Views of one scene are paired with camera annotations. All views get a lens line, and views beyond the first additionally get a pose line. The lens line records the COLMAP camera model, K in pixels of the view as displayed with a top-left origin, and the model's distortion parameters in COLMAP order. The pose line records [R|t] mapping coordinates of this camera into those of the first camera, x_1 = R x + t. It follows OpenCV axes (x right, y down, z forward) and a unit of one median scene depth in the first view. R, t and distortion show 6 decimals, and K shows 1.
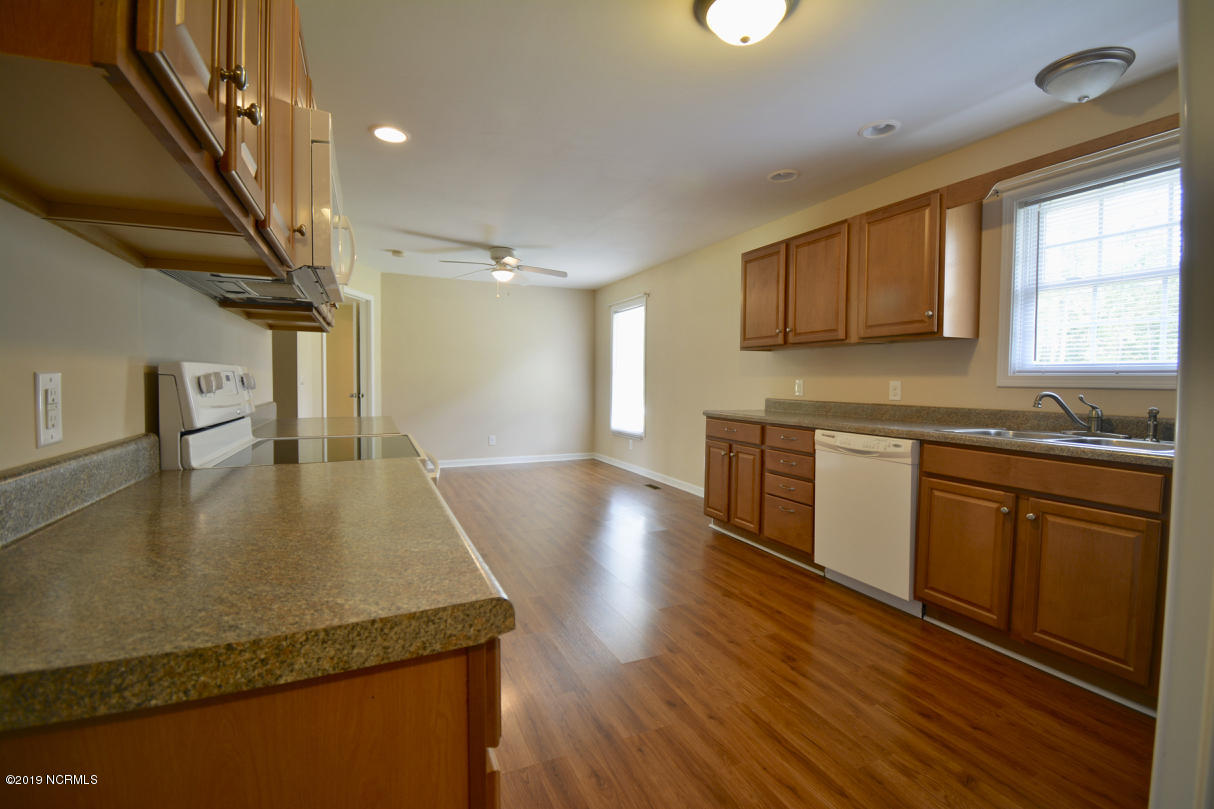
lens RADIAL K [[543.3, 0, 598.5], [0, 543.3, 402.0], [0, 0, 1]] dist [0.010981, -0.005913]
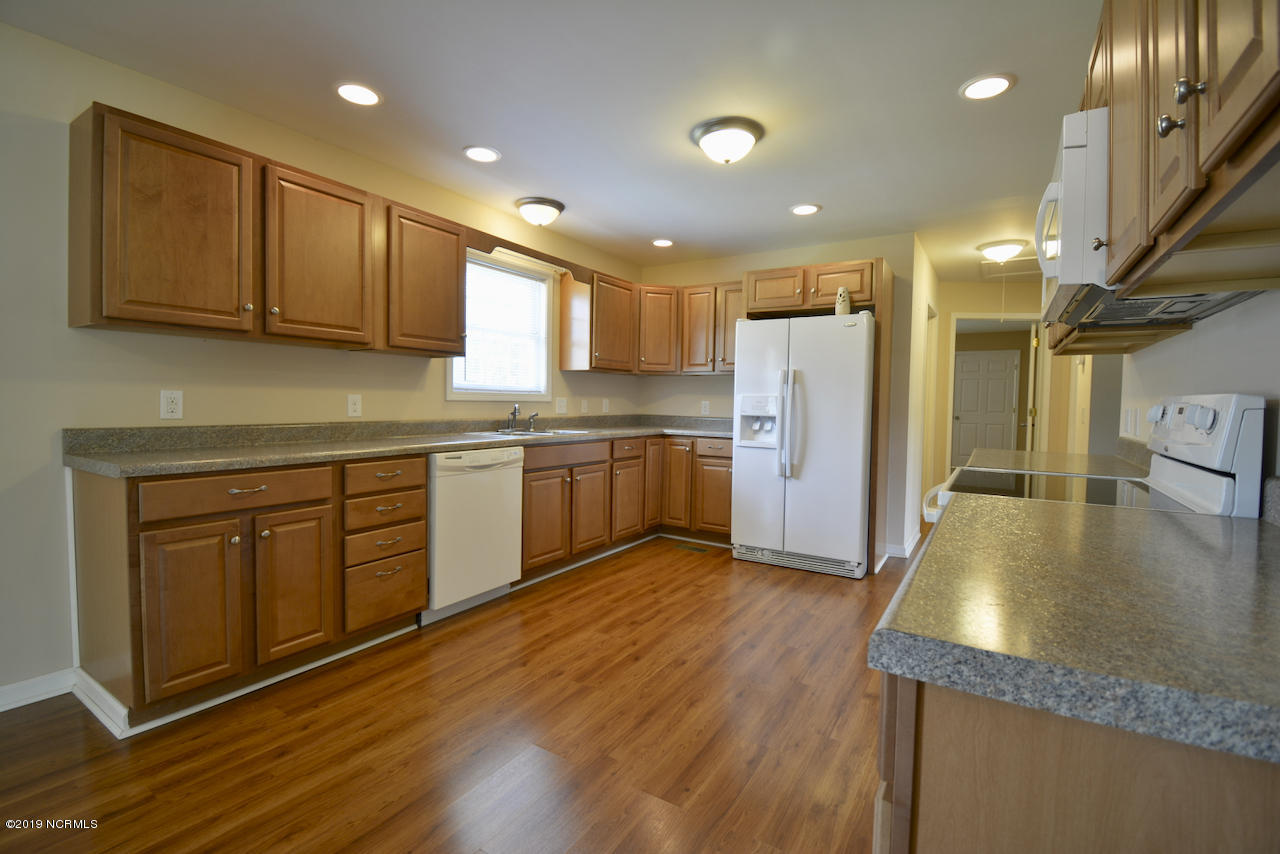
lens RADIAL K [[572.8, 0, 640.8], [0, 572.8, 426.7], [0, 0, 1]] dist [0.010981, -0.005913]
pose [[-0.578386, -0.046861, 0.814416, -0.525994], [0.017226, 0.997424, 0.069625, -0.049229], [-0.815582, 0.054299, -0.576089, 1.290979]]
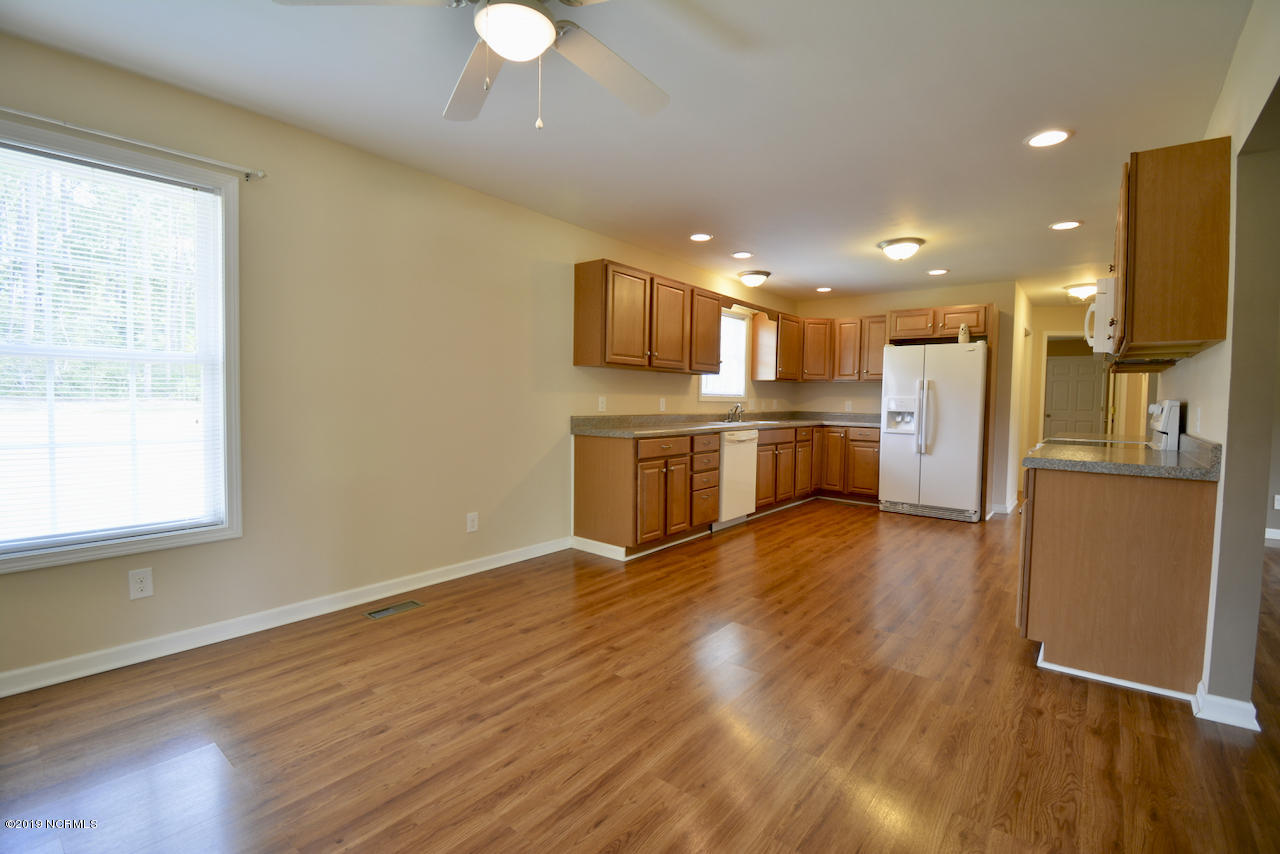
lens RADIAL K [[572.8, 0, 638.8], [0, 572.8, 427.1], [0, 0, 1]] dist [0.010981, -0.005913]
pose [[-0.479365, -0.051323, 0.876114, -0.876807], [0.020935, 0.997336, 0.069879, -0.079040], [-0.877366, 0.051839, -0.477013, 2.004329]]
